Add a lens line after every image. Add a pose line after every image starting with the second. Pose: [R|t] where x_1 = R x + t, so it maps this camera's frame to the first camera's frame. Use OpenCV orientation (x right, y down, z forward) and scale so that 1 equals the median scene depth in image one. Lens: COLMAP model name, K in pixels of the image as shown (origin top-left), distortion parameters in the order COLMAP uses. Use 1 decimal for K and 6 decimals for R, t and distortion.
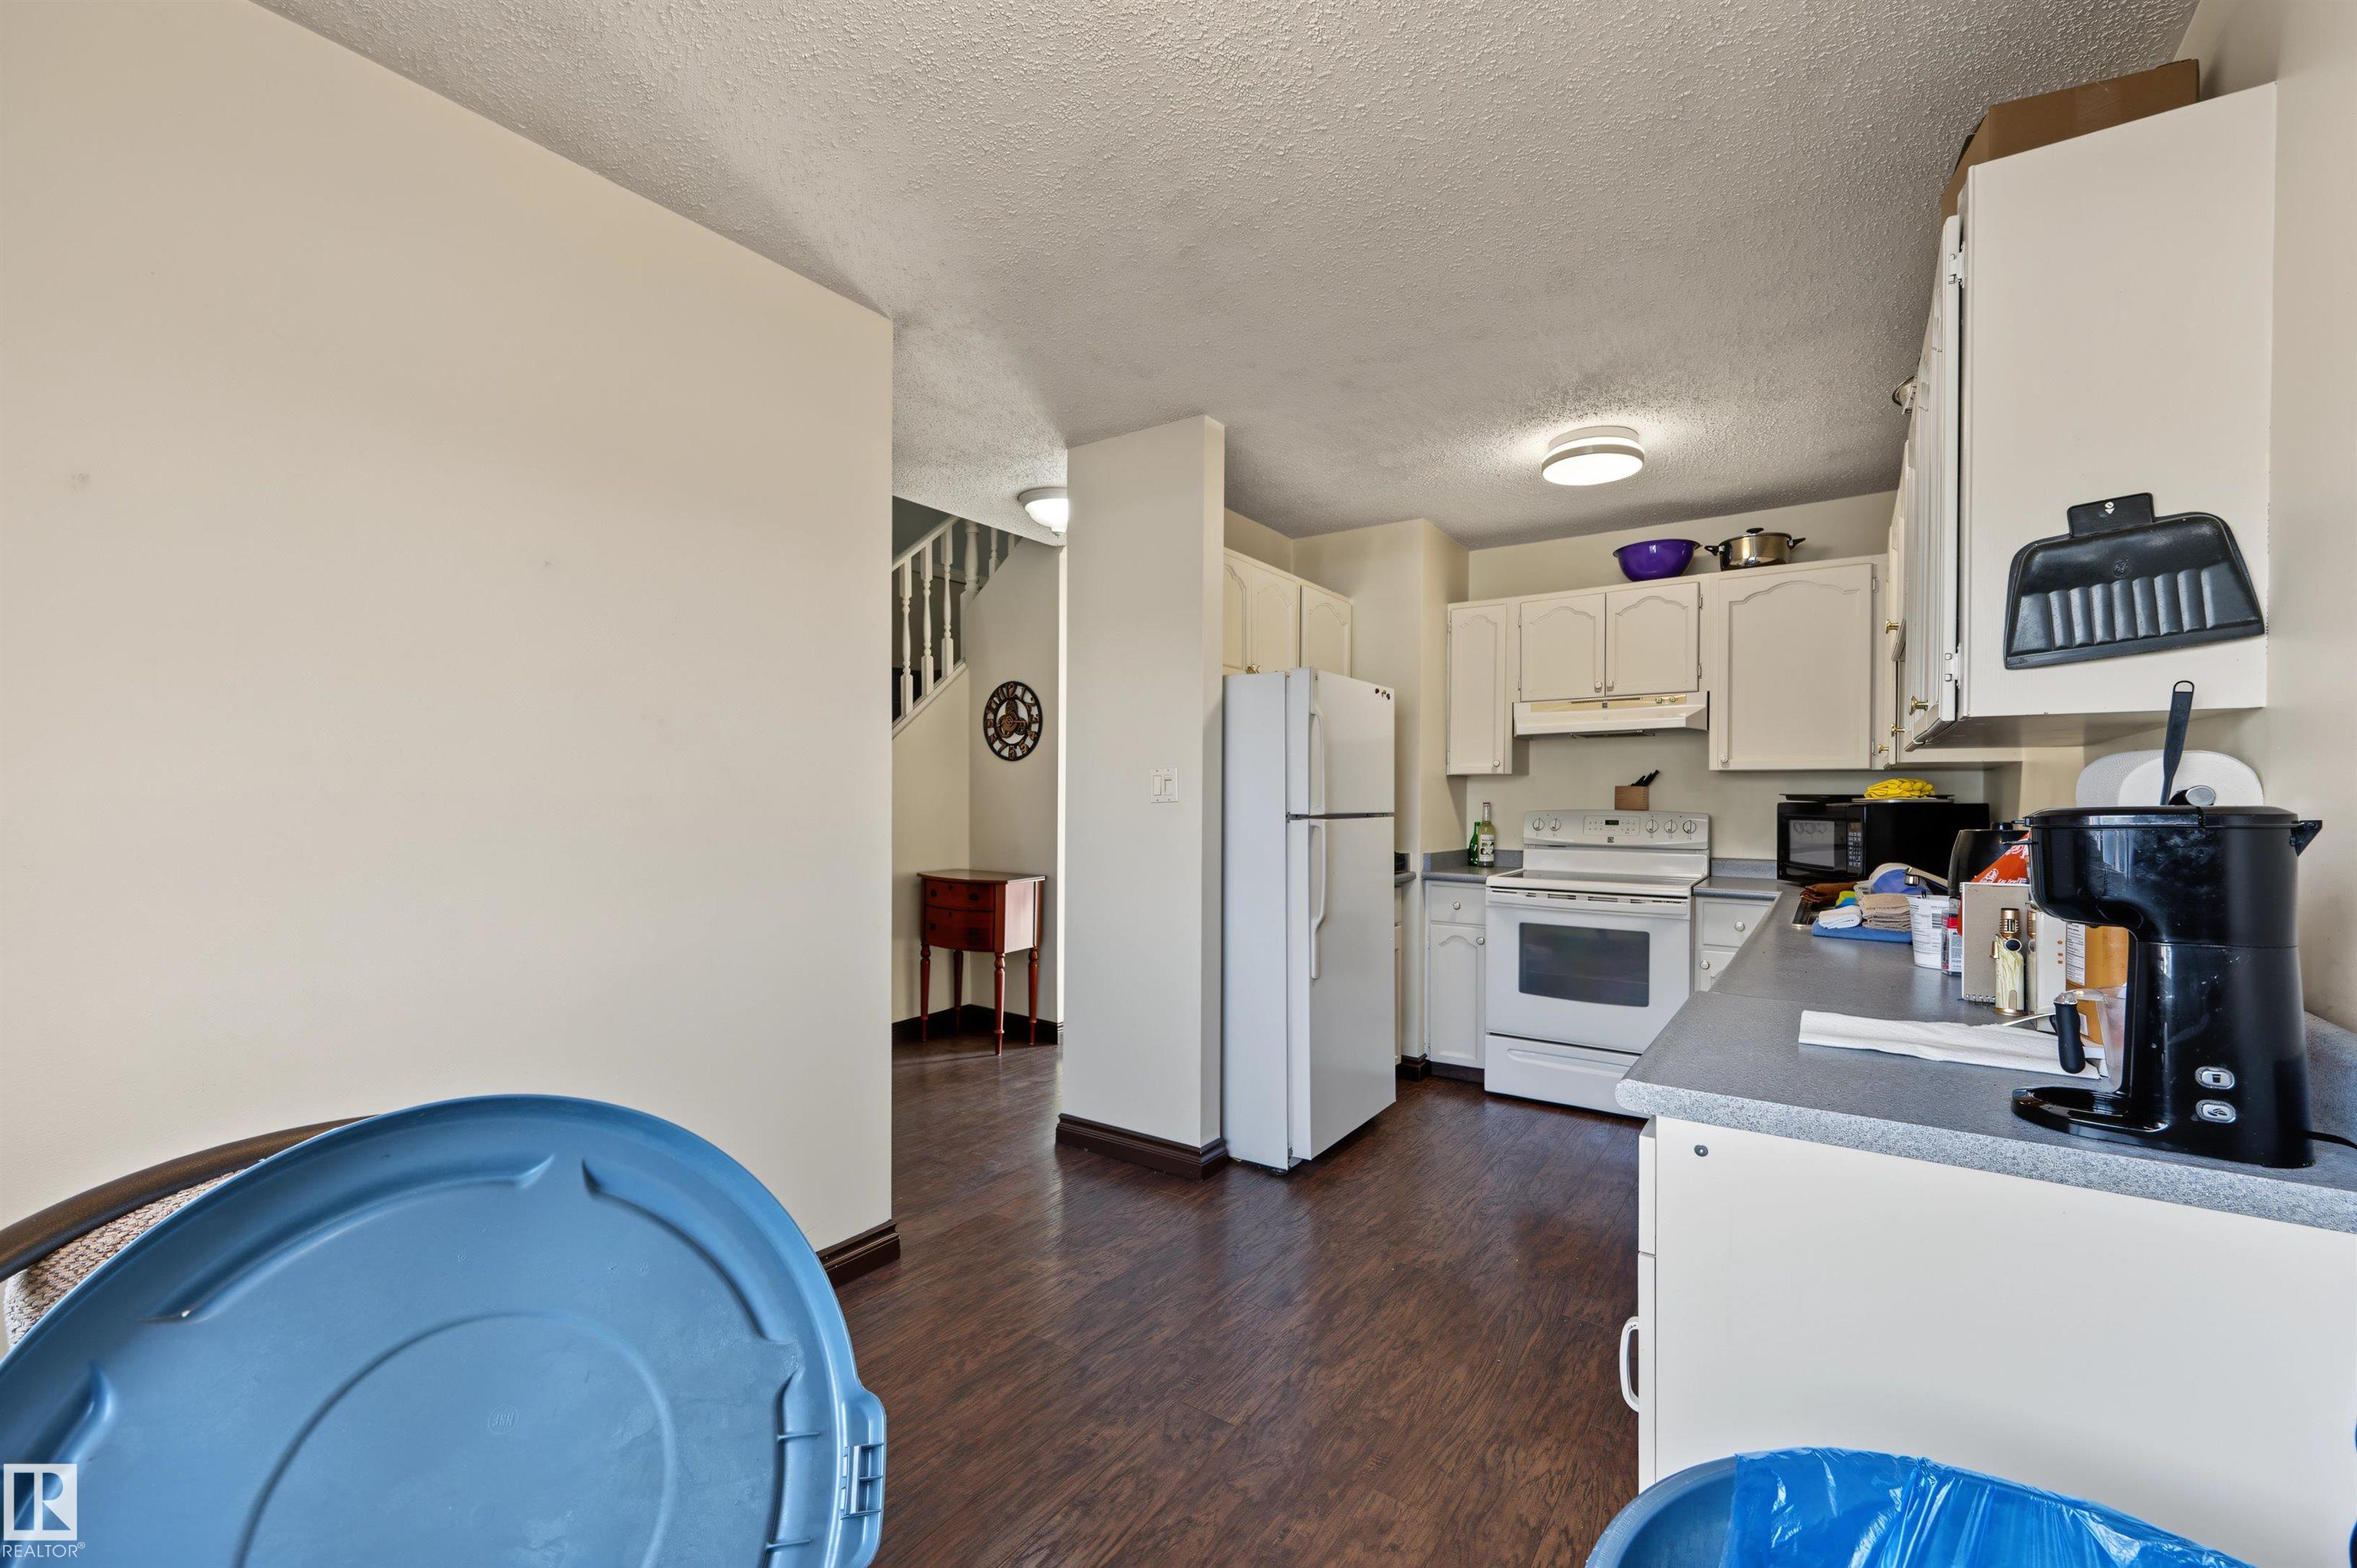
lens RADIAL K [[954.1, 0, 1194.5], [0, 954.1, 805.6], [0, 0, 1]] dist [-0.001173, -0.000079]
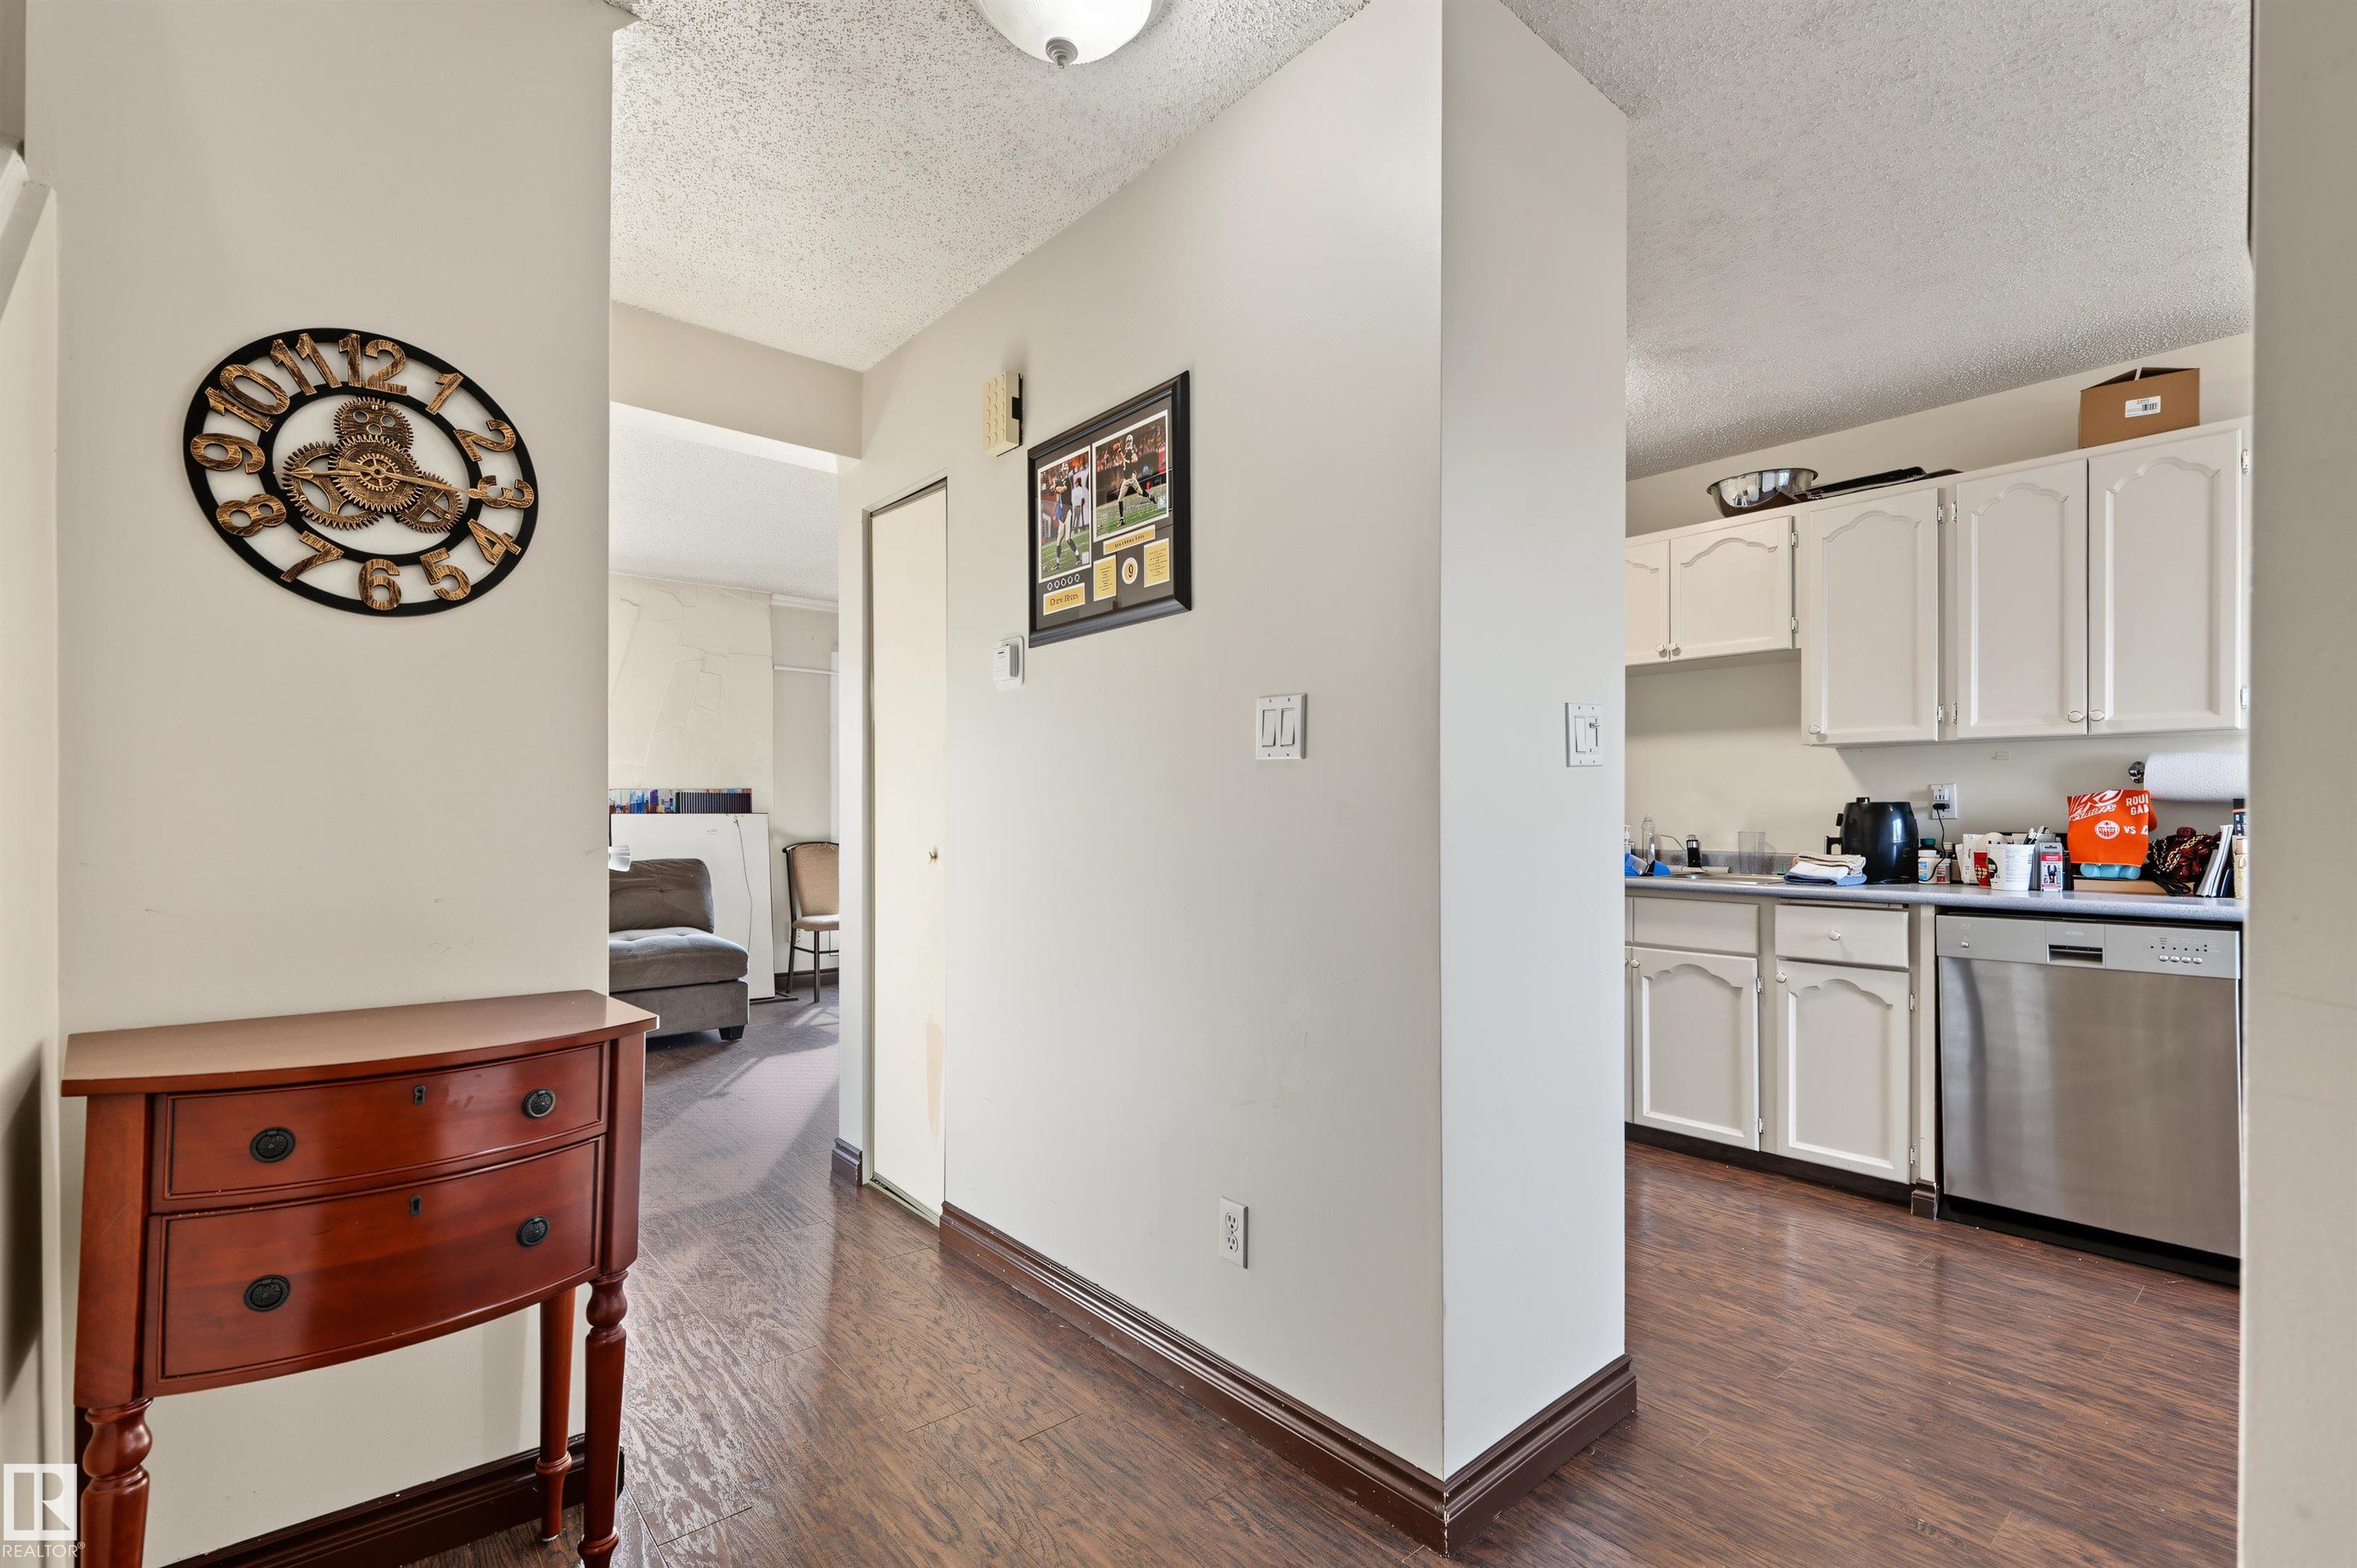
lens RADIAL K [[1057.2, 0, 1189.4], [0, 1057.2, 806.5], [0, 0, 1]] dist [-0.002246, -0.000509]
pose [[0.257342, -0.000597, 0.966320, -0.545026], [0.003958, 0.999992, -0.000436, 0.015385], [-0.966312, 0.003937, 0.257343, 0.855988]]
